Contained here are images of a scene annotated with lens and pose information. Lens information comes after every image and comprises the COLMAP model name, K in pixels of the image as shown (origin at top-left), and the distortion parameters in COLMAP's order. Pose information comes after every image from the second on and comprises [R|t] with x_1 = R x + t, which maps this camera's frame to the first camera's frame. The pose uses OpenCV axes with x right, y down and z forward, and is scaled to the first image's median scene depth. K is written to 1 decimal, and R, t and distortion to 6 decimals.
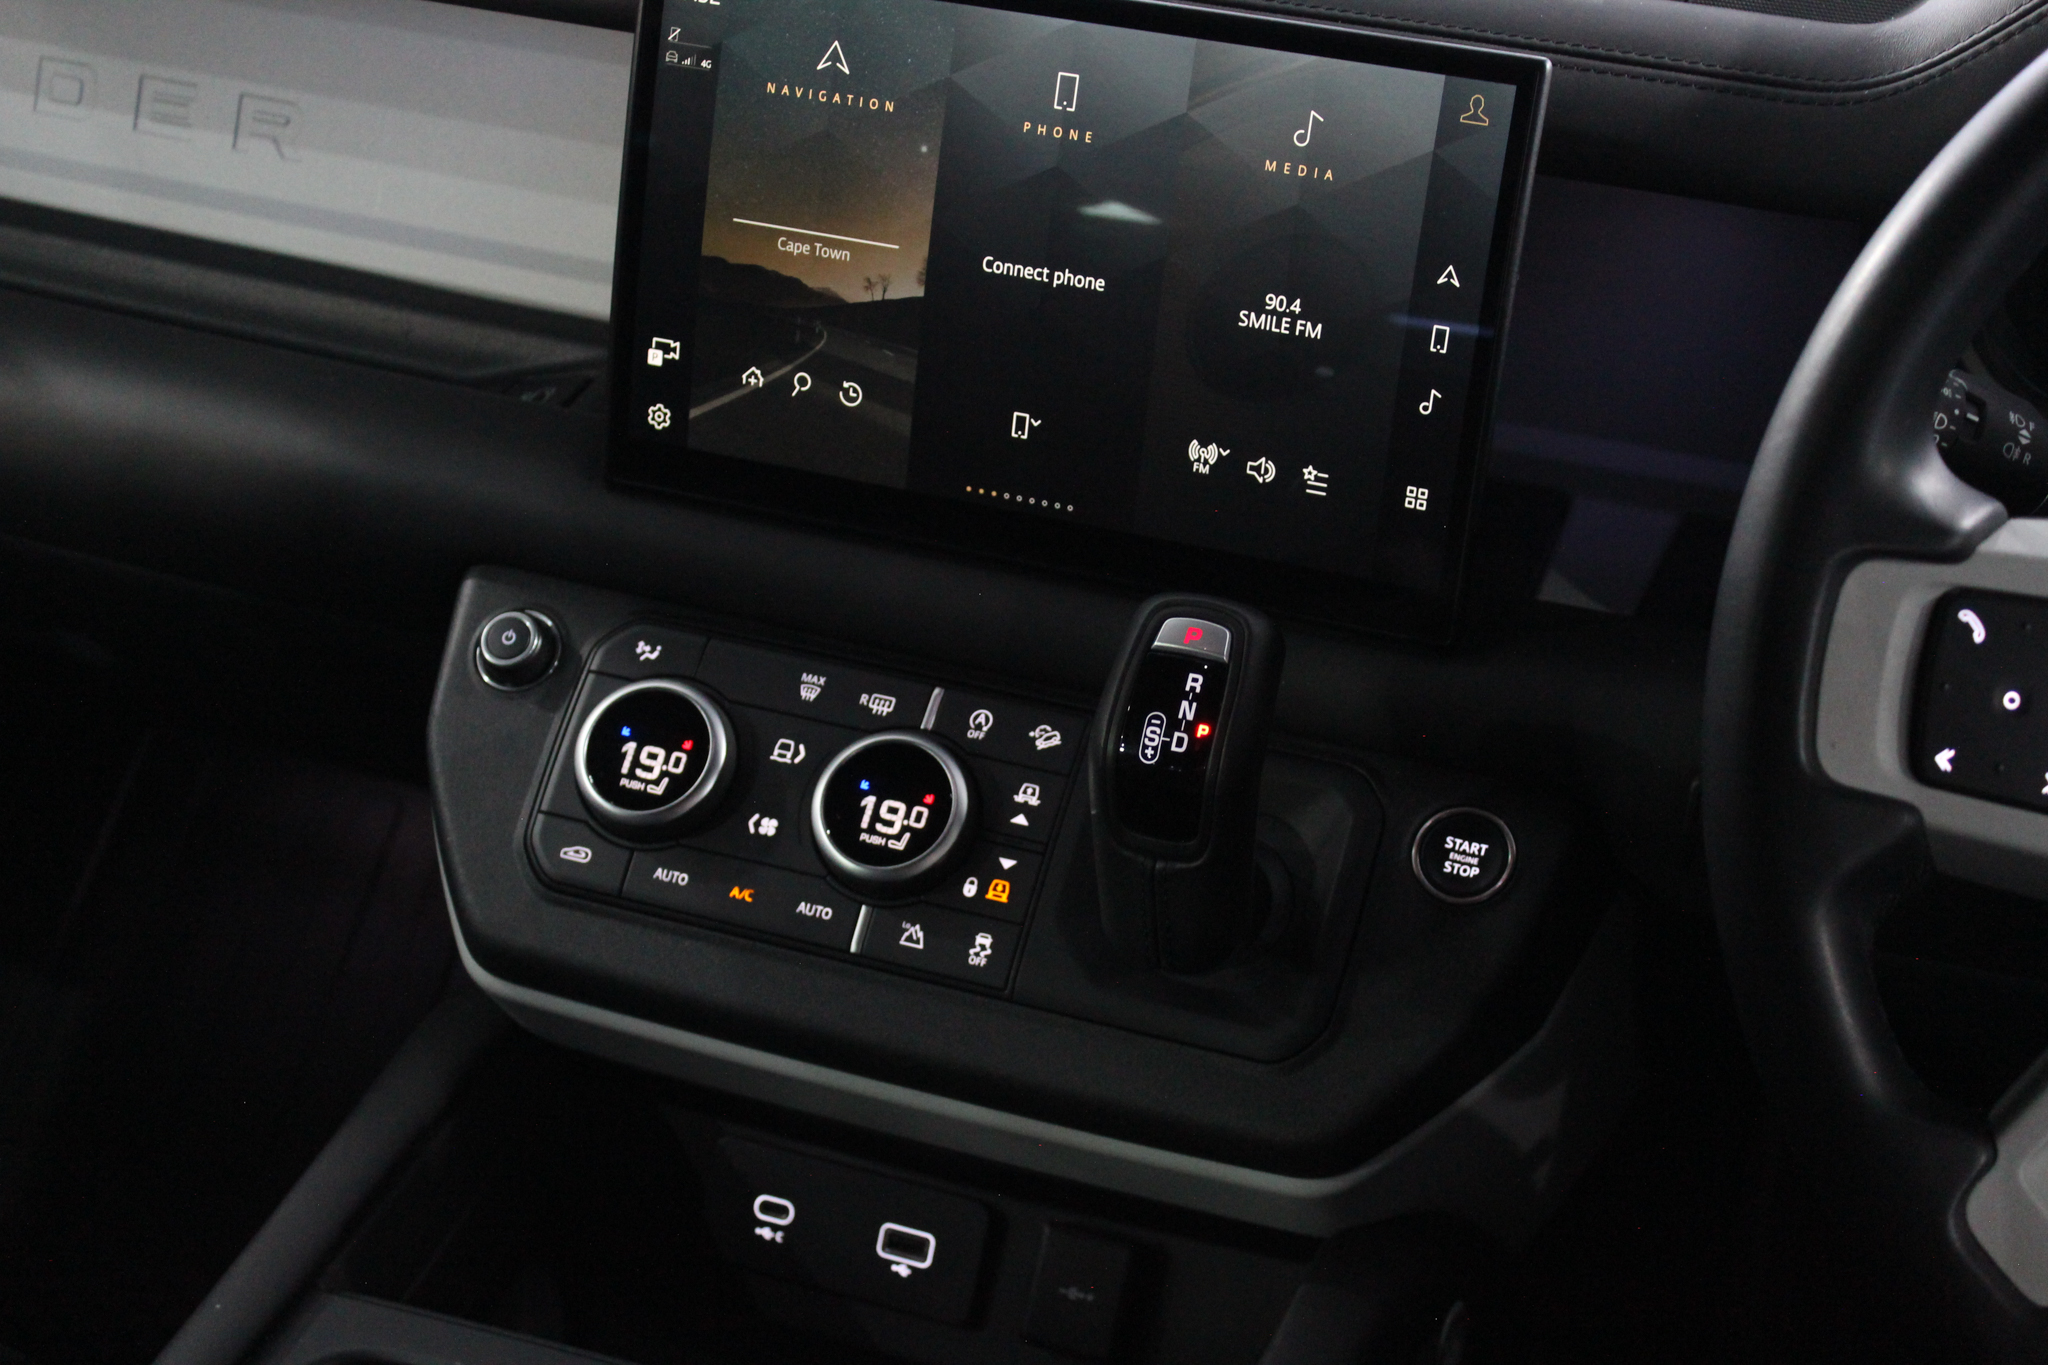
lens RADIAL K [[3440.9, 0, 1010.4], [0, 3440.9, 692.3], [0, 0, 1]] dist [0.008432, 0.000000]
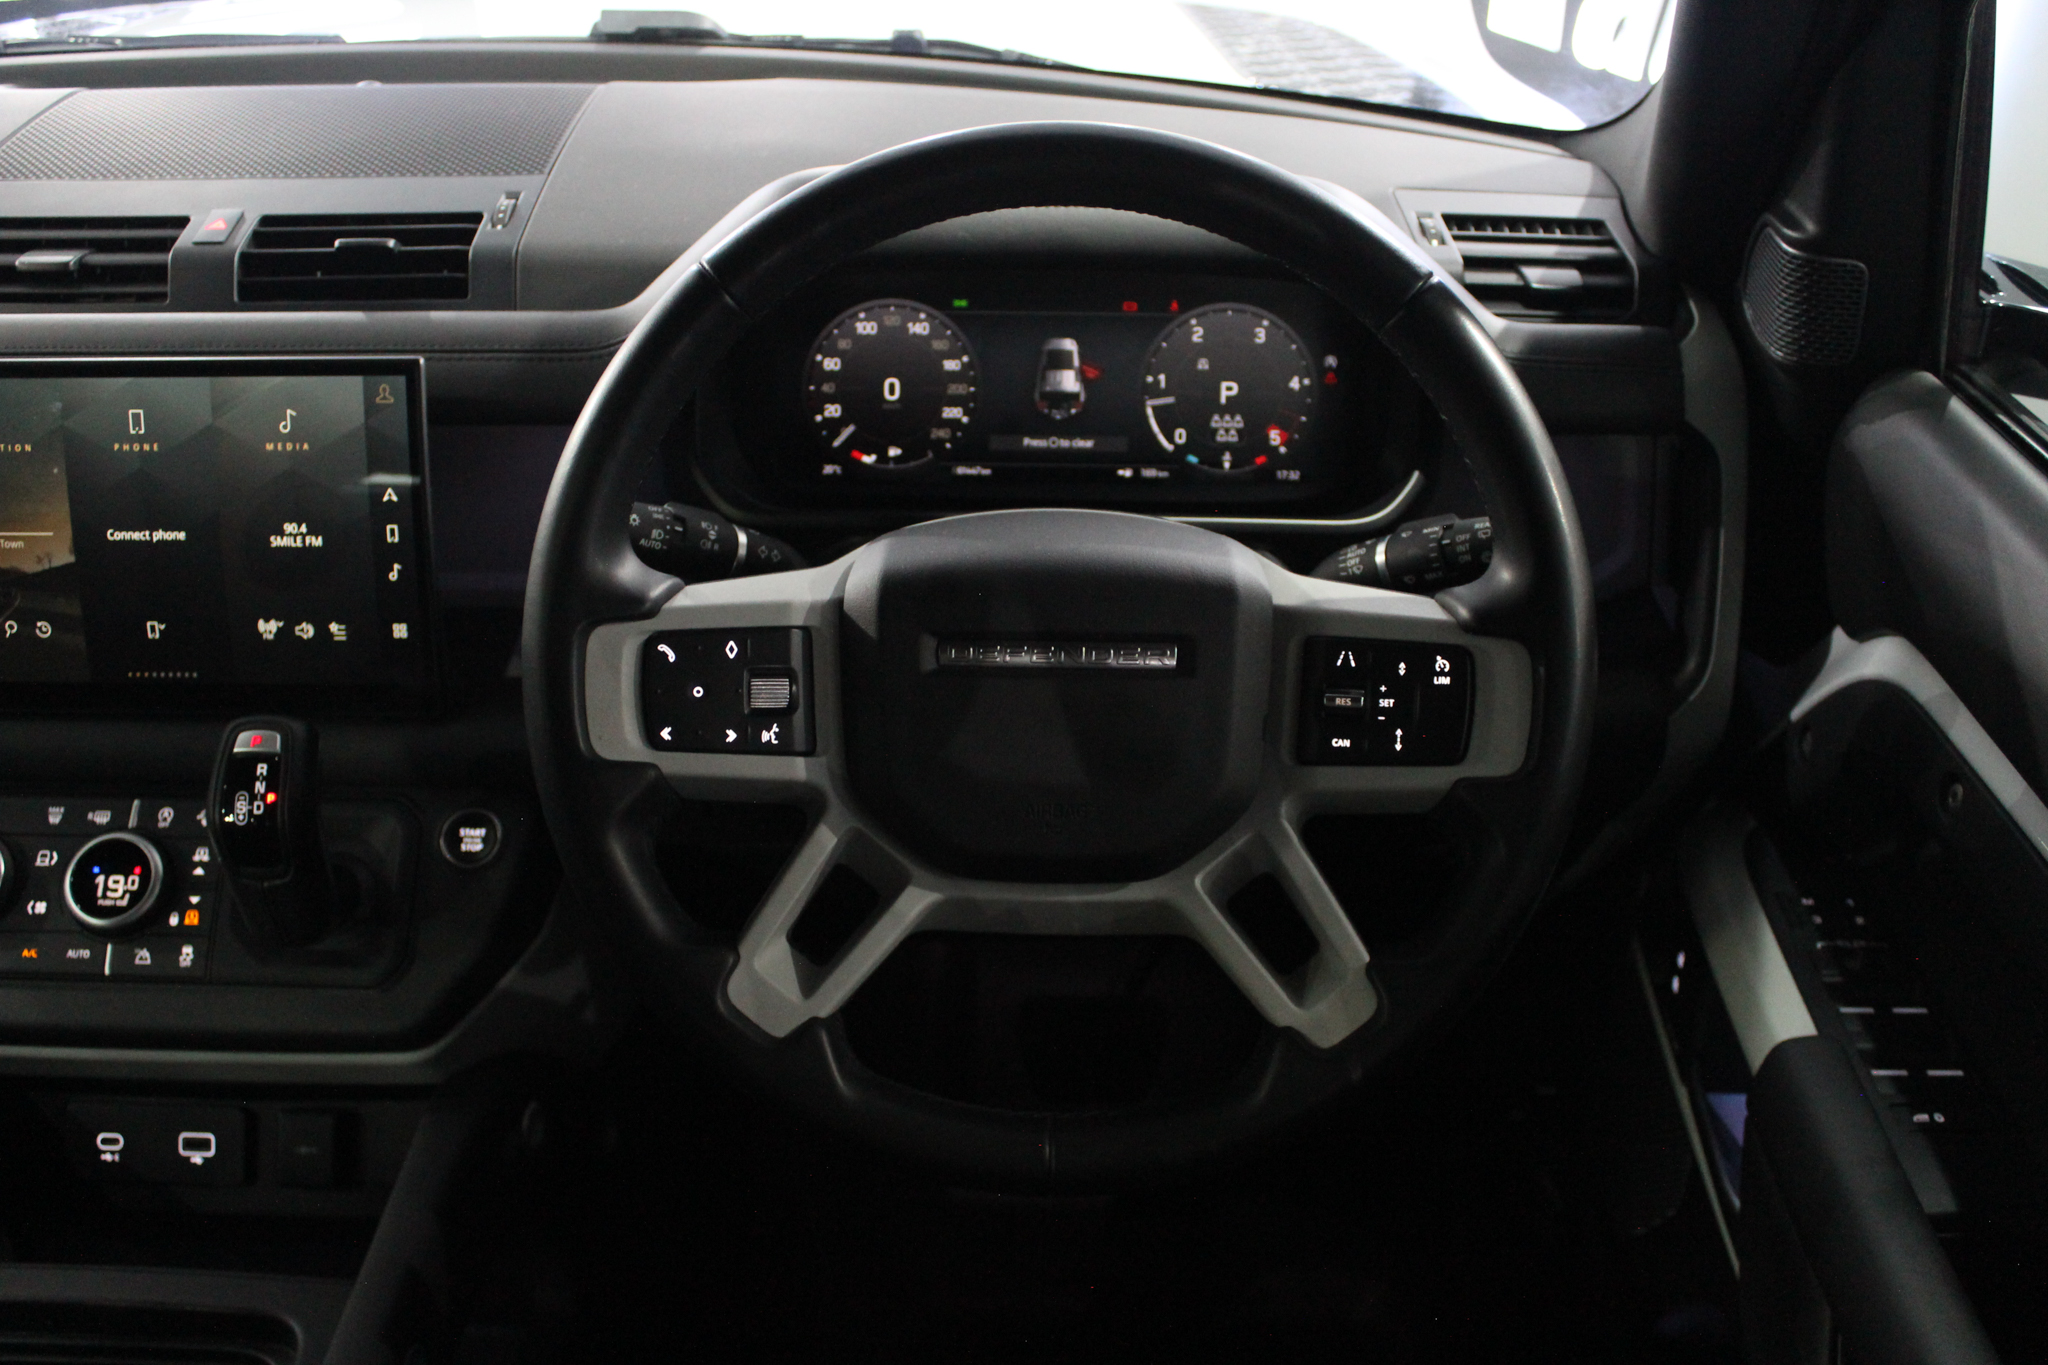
lens RADIAL K [[2035.8, 0, 1017.6], [0, 2035.8, 690.3], [0, 0, 1]] dist [-0.080739, 0.000000]
pose [[0.945228, -0.186134, 0.268137, 0.129296], [0.189117, 0.981842, 0.014901, 0.012505], [-0.266041, 0.036625, 0.963266, -0.005083]]
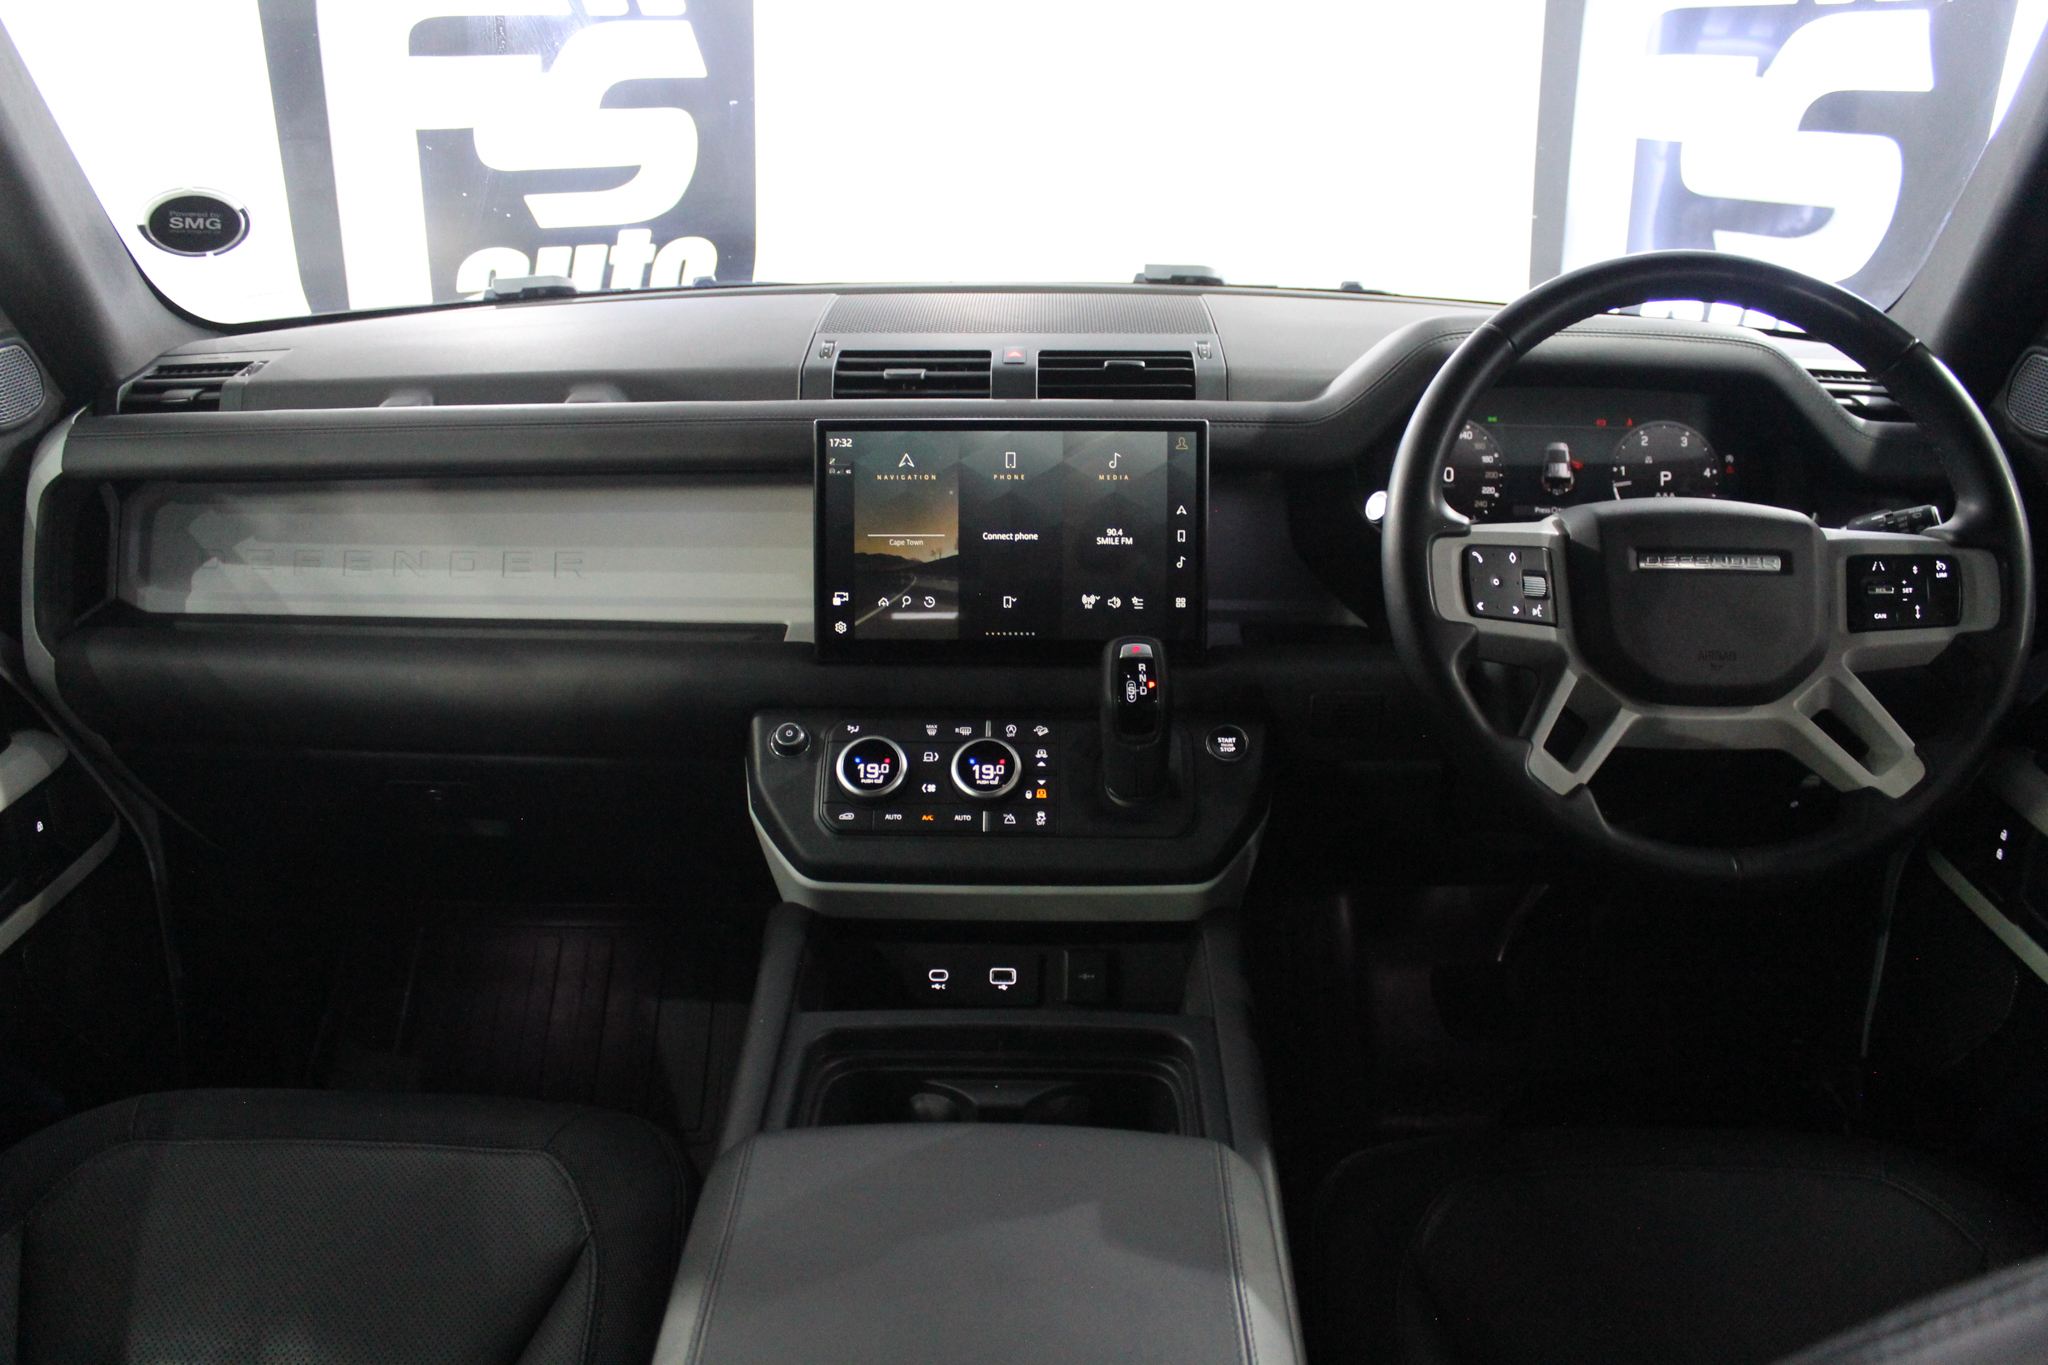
lens RADIAL K [[1743.2, 0, 1008.9], [0, 1743.2, 676.1], [0, 0, 1]] dist [-0.138437, 0.064989]
pose [[0.942575, -0.132489, 0.306594, -0.372812], [0.188987, 0.968438, -0.162516, 0.167366], [-0.275386, 0.211125, 0.937864, -0.109893]]
